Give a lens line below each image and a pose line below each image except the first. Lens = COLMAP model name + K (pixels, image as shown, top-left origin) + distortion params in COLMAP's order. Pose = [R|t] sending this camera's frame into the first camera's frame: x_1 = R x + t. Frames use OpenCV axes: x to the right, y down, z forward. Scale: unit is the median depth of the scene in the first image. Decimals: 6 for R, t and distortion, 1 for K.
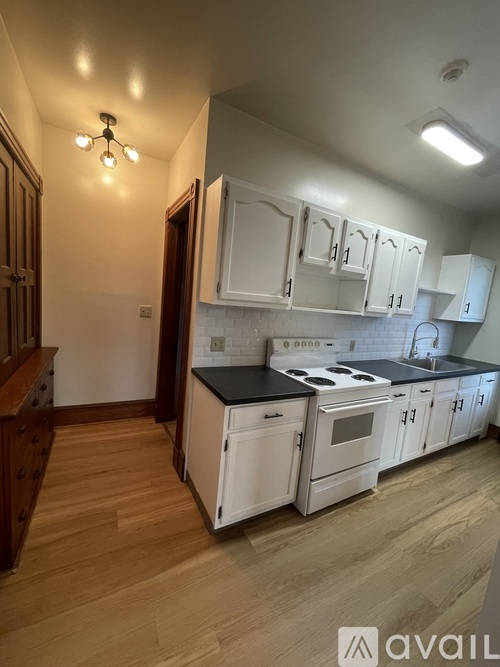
lens RADIAL K [[272.9, 0, 249.9], [0, 272.9, 333.2], [0, 0, 1]] dist [-0.002646, -0.000977]
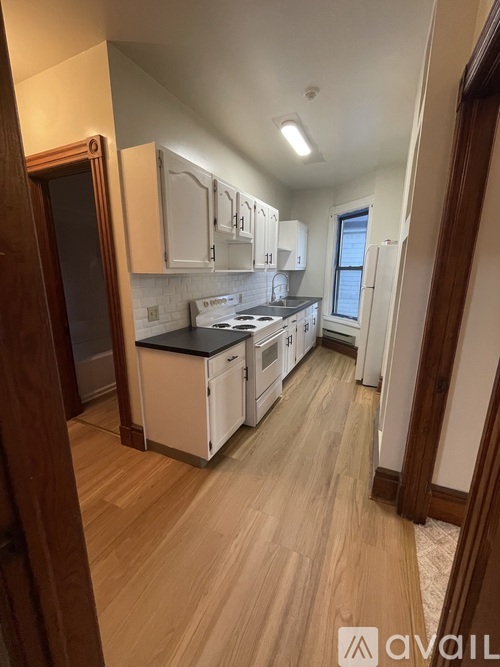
lens RADIAL K [[272.9, 0, 252.2], [0, 272.9, 333.4], [0, 0, 1]] dist [-0.002646, -0.000977]
pose [[0.802947, -0.223162, 0.552698, -0.402227], [0.147934, 0.972866, 0.177897, -0.015211], [-0.577401, -0.061079, 0.814173, -0.052926]]
